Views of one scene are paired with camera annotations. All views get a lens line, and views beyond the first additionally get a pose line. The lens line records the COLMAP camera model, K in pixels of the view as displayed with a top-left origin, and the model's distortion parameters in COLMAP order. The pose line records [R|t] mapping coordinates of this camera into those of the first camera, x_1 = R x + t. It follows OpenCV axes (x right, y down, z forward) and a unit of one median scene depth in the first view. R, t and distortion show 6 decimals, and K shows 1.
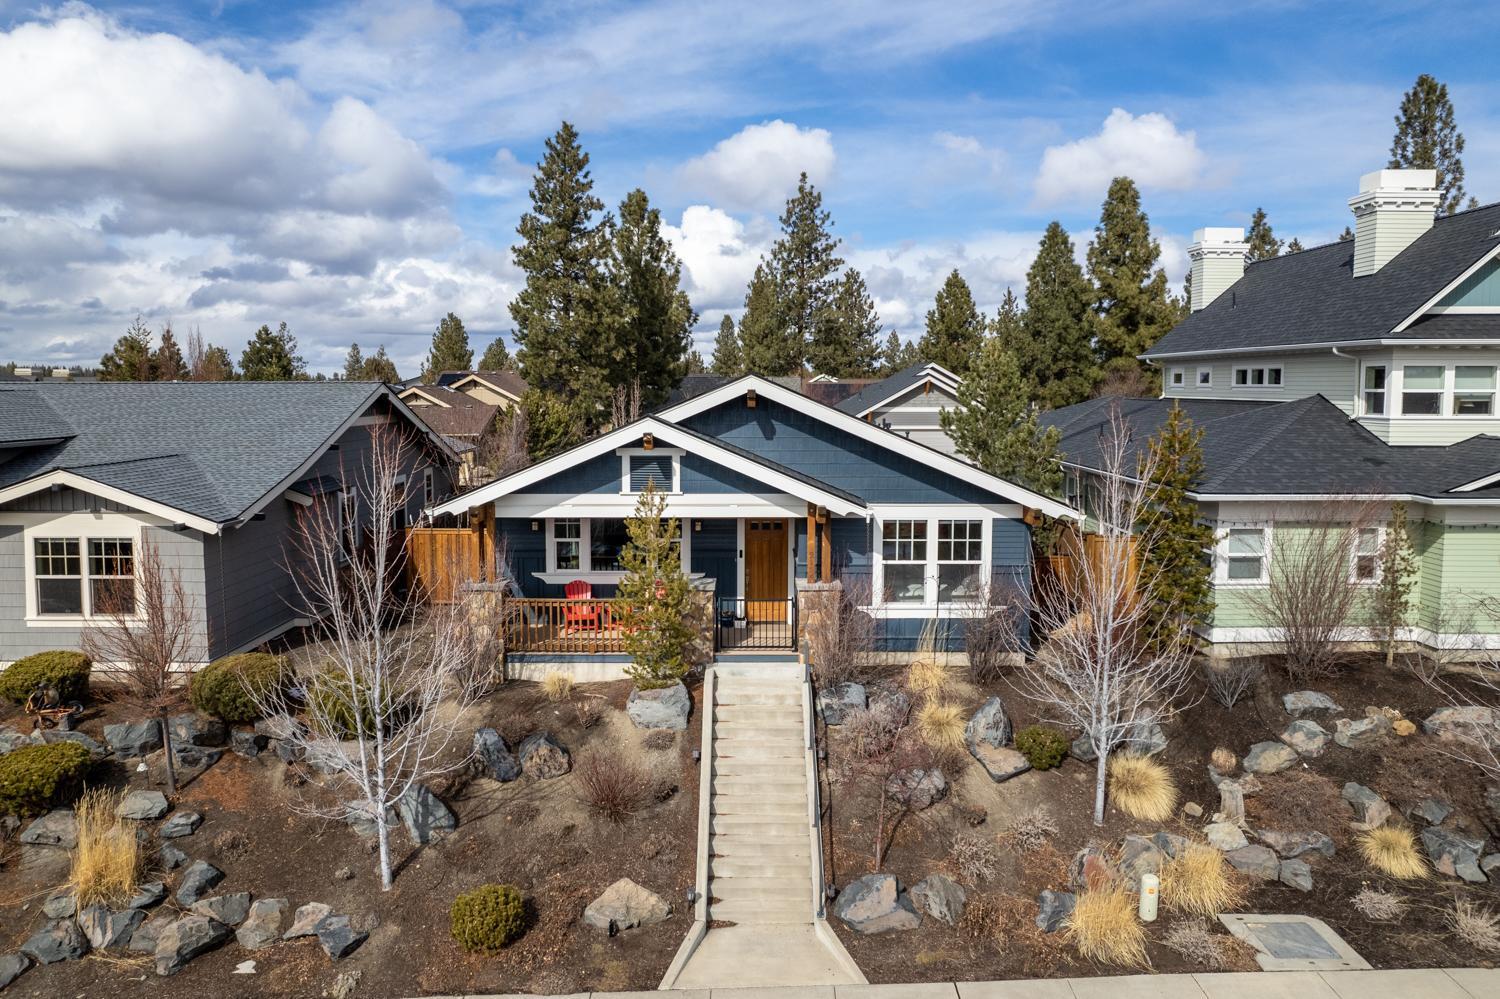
lens RADIAL K [[1042.2, 0, 731.5], [0, 1042.2, 475.3], [0, 0, 1]] dist [-0.079069, 0.069323]
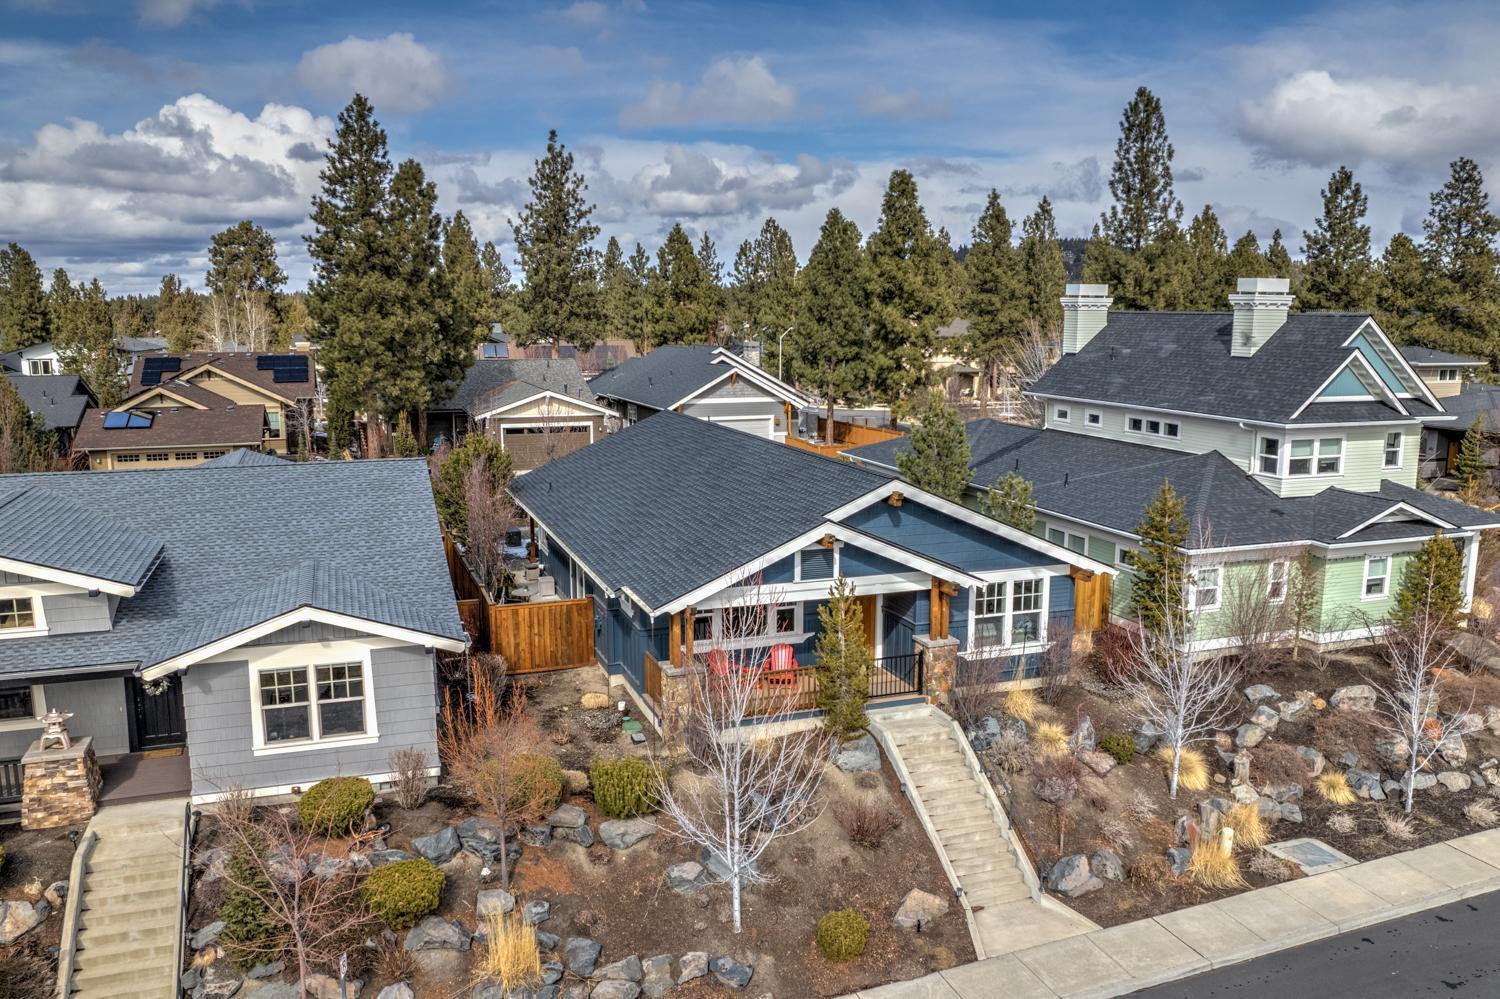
lens RADIAL K [[1146.0, 0, 751.0], [0, 1146.0, 536.5], [0, 0, 1]] dist [-0.043856, -0.002487]
pose [[0.939766, -0.065115, 0.335559, -0.592920], [0.029143, 0.993377, 0.111146, -0.182832], [-0.340574, -0.094672, 0.935439, -0.212922]]
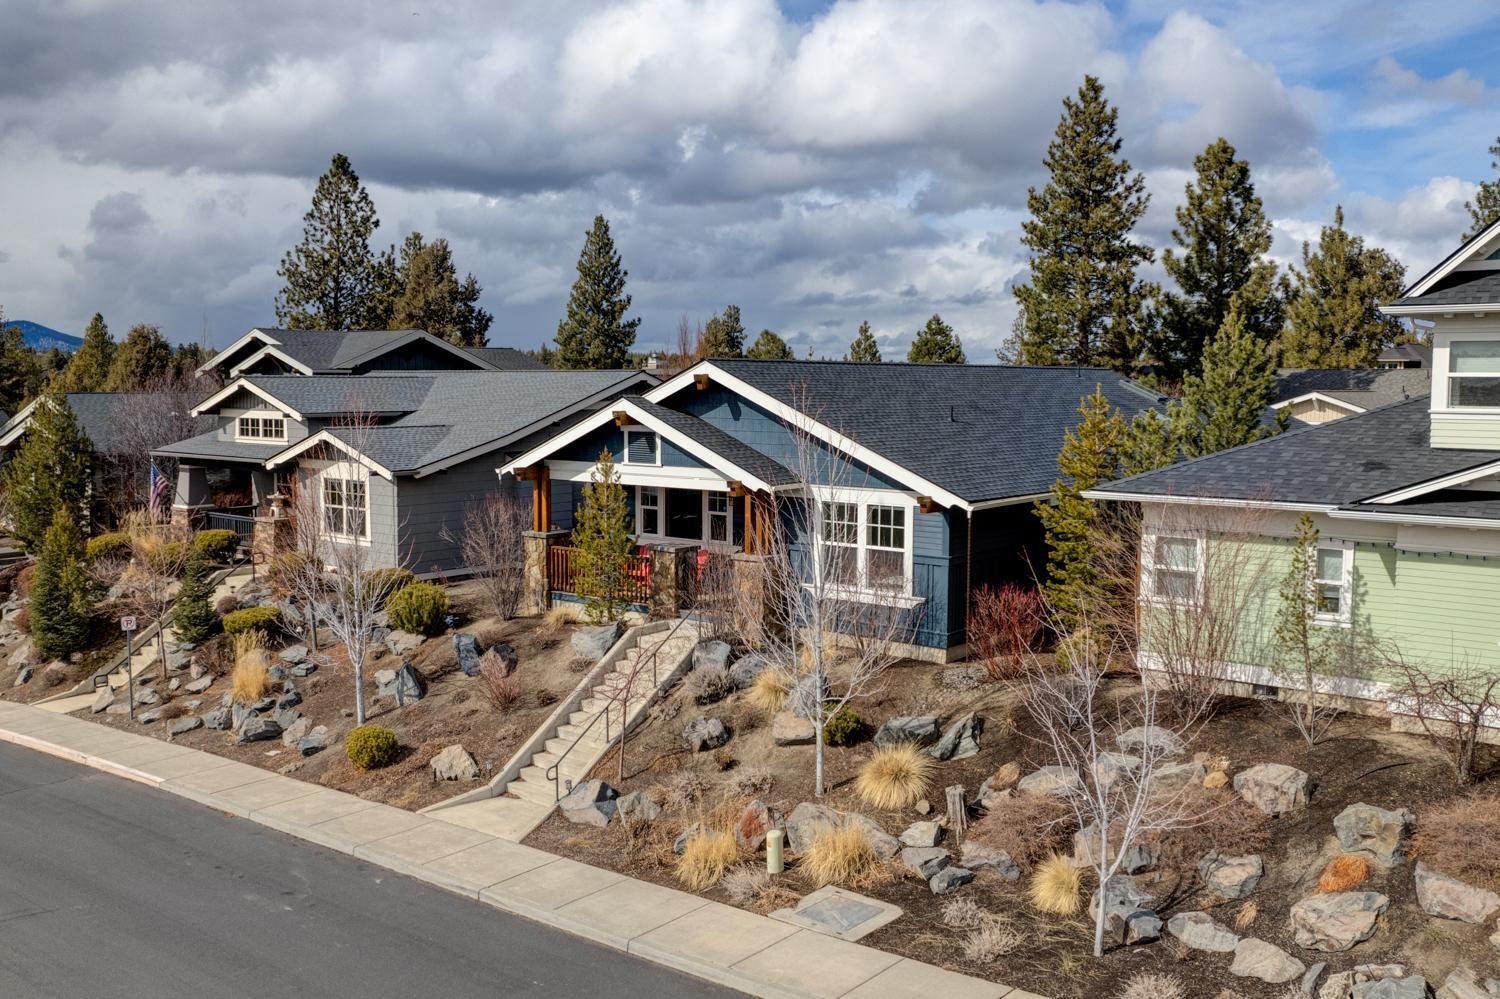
lens RADIAL K [[1290.1, 0, 750.0], [0, 1290.1, 499.5], [0, 0, 1]] dist [-0.058362, -0.002107]
pose [[0.784462, 0.058233, -0.617437, 0.899983], [-0.056057, 0.998164, 0.022919, 0.016705], [0.617639, 0.016632, 0.786286, -0.046543]]
